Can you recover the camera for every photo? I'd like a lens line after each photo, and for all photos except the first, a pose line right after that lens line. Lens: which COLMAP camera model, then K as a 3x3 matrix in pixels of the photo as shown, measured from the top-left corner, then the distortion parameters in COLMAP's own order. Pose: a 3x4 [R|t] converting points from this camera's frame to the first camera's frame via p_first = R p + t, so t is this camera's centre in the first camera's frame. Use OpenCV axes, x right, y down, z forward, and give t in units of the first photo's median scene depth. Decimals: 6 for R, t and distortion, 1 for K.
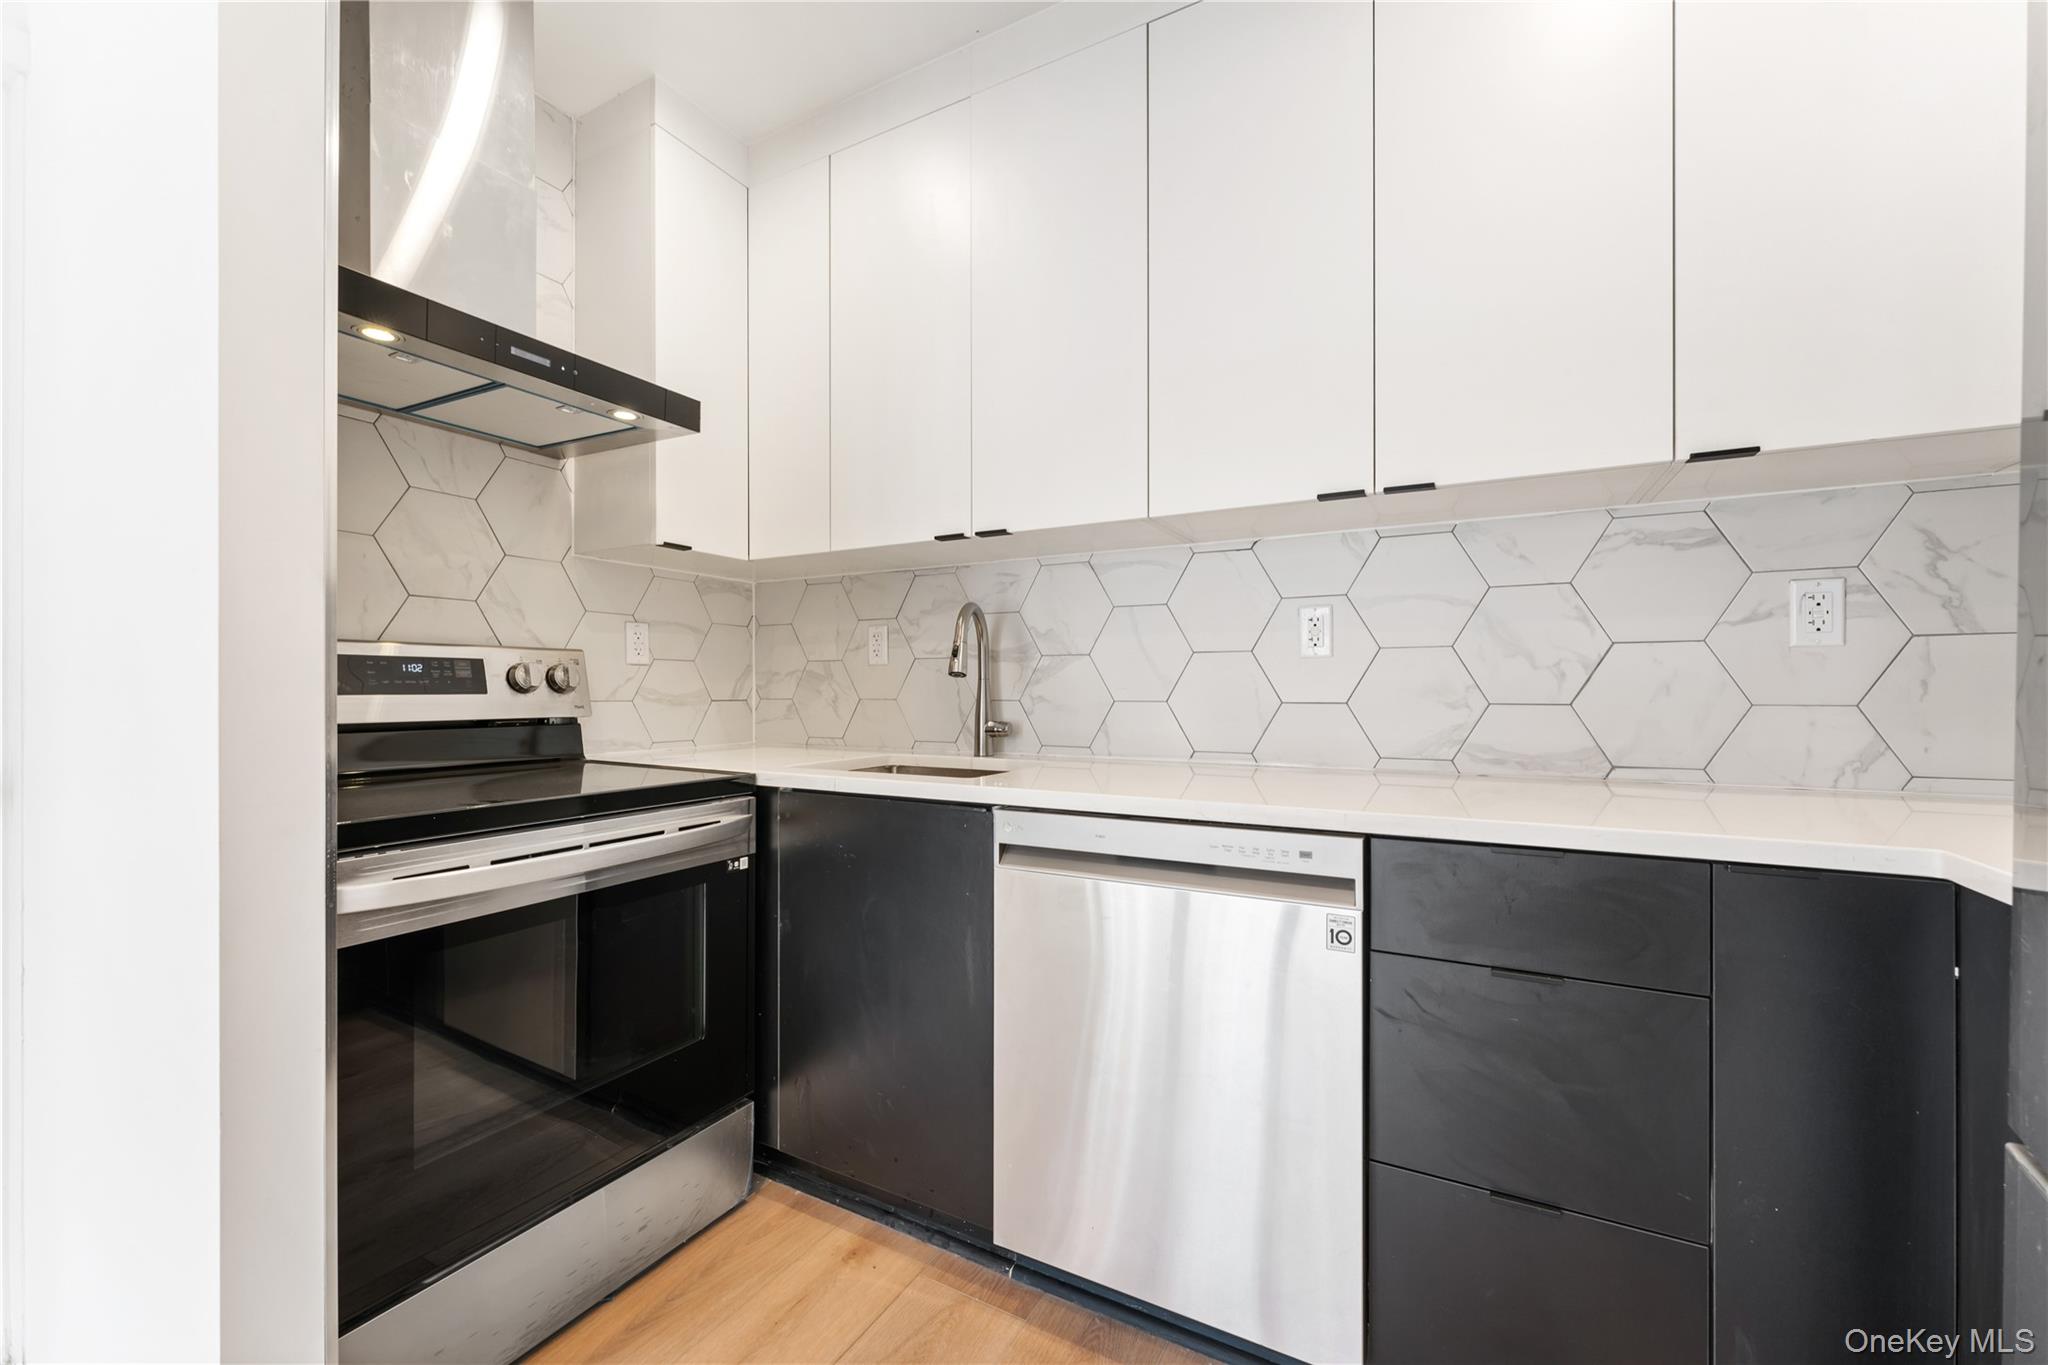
lens RADIAL K [[819.1, 0, 1020.7], [0, 819.1, 689.0], [0, 0, 1]] dist [0.005440, -0.001788]
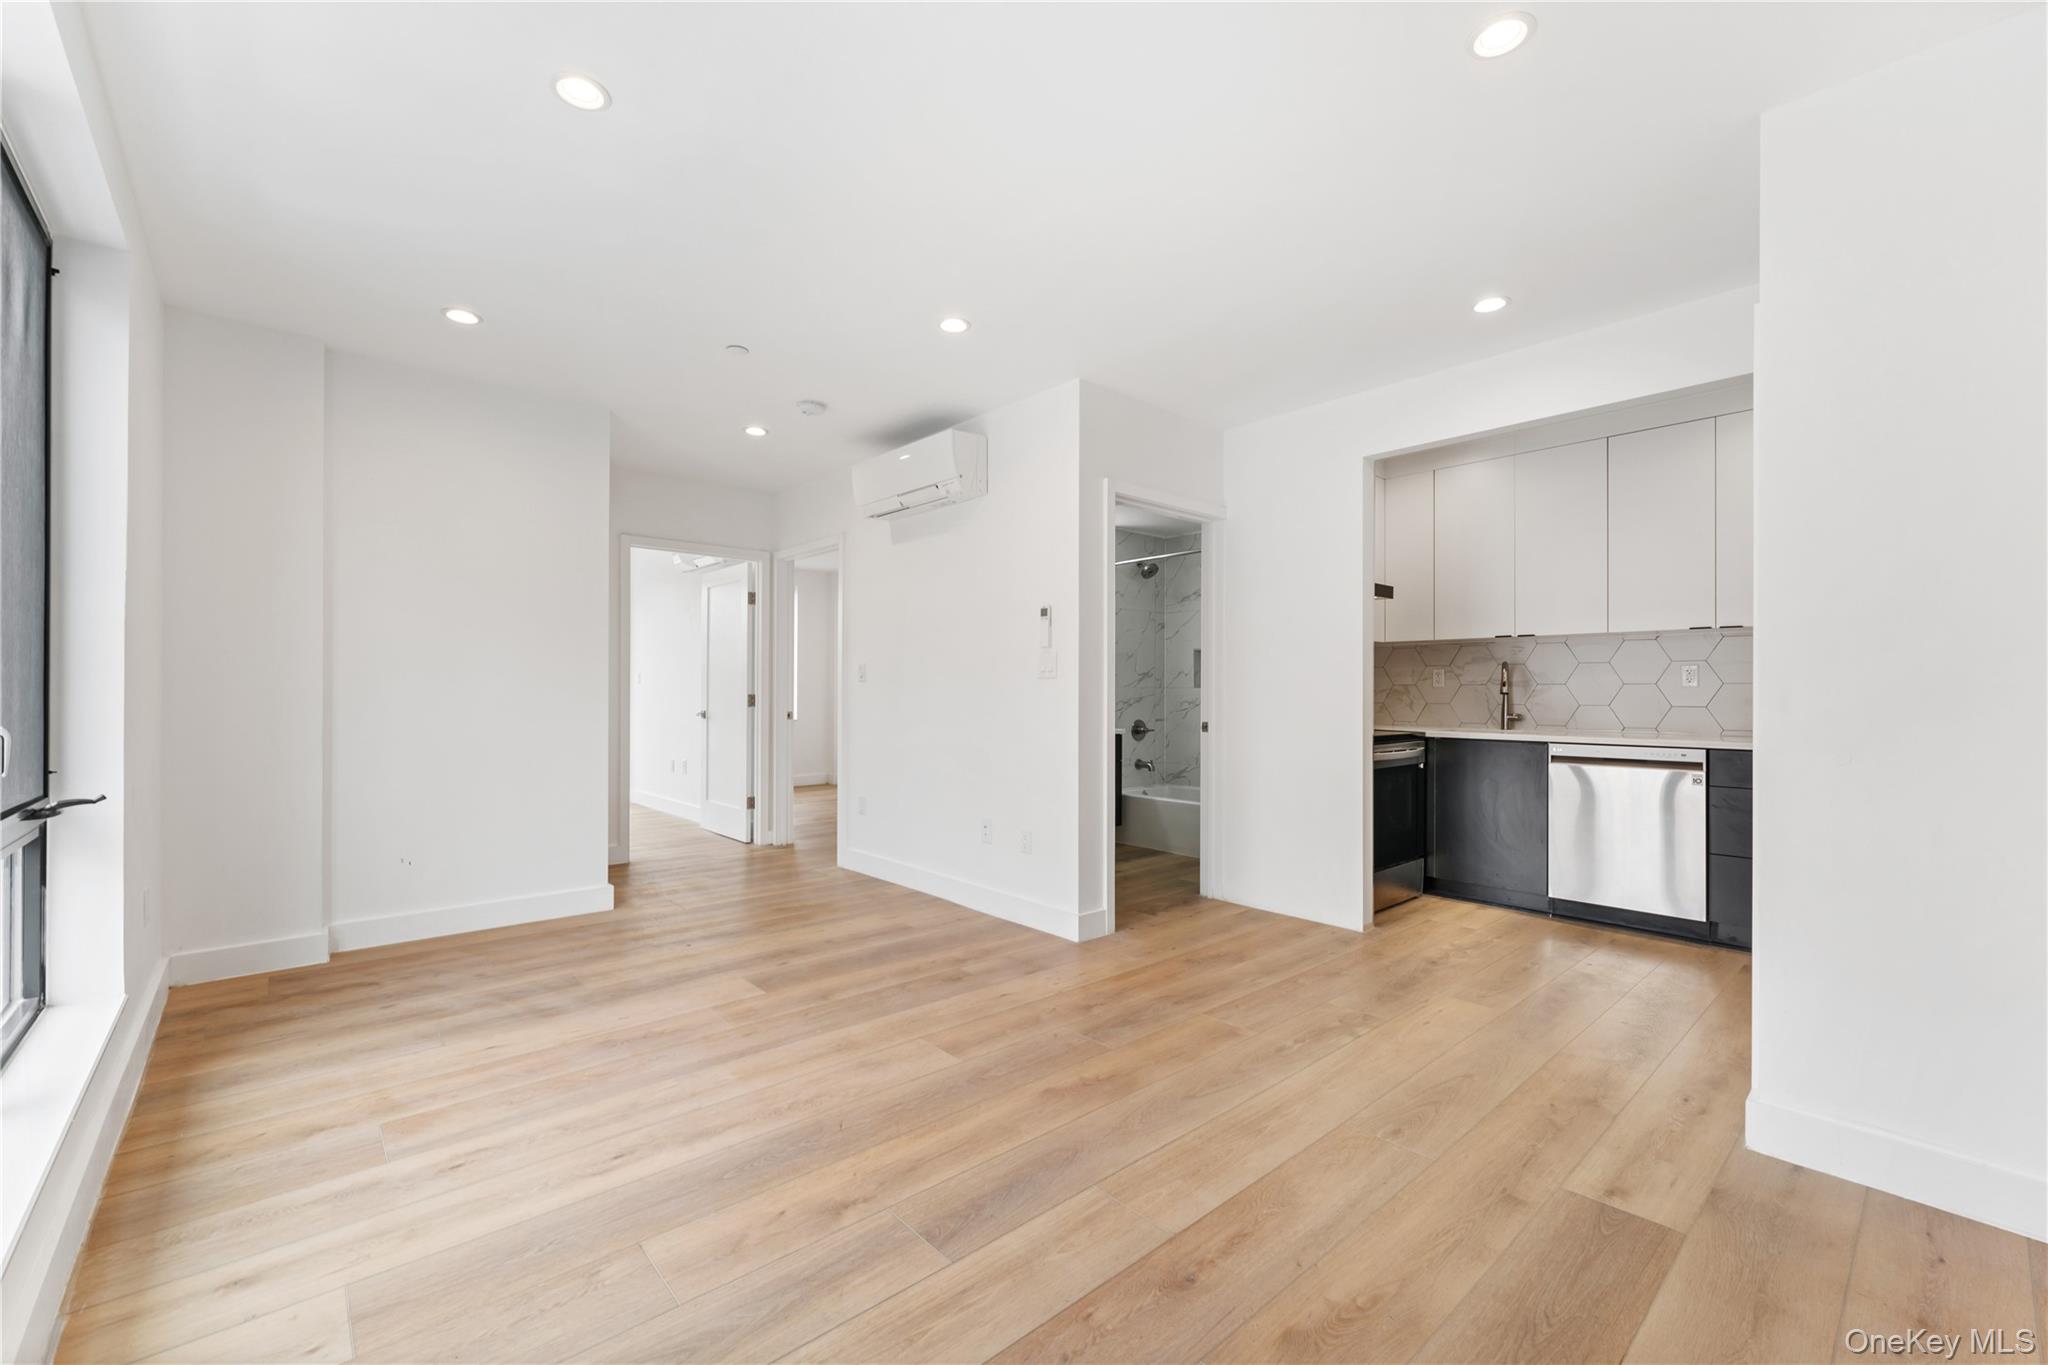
lens RADIAL K [[819.1, 0, 1017.4], [0, 819.1, 689.9], [0, 0, 1]] dist [0.005440, -0.001788]
pose [[0.939747, 0.001142, -0.341869, -0.748160], [-0.001660, 0.999998, -0.001222, -0.028785], [0.341867, 0.001715, 0.939747, -2.169036]]
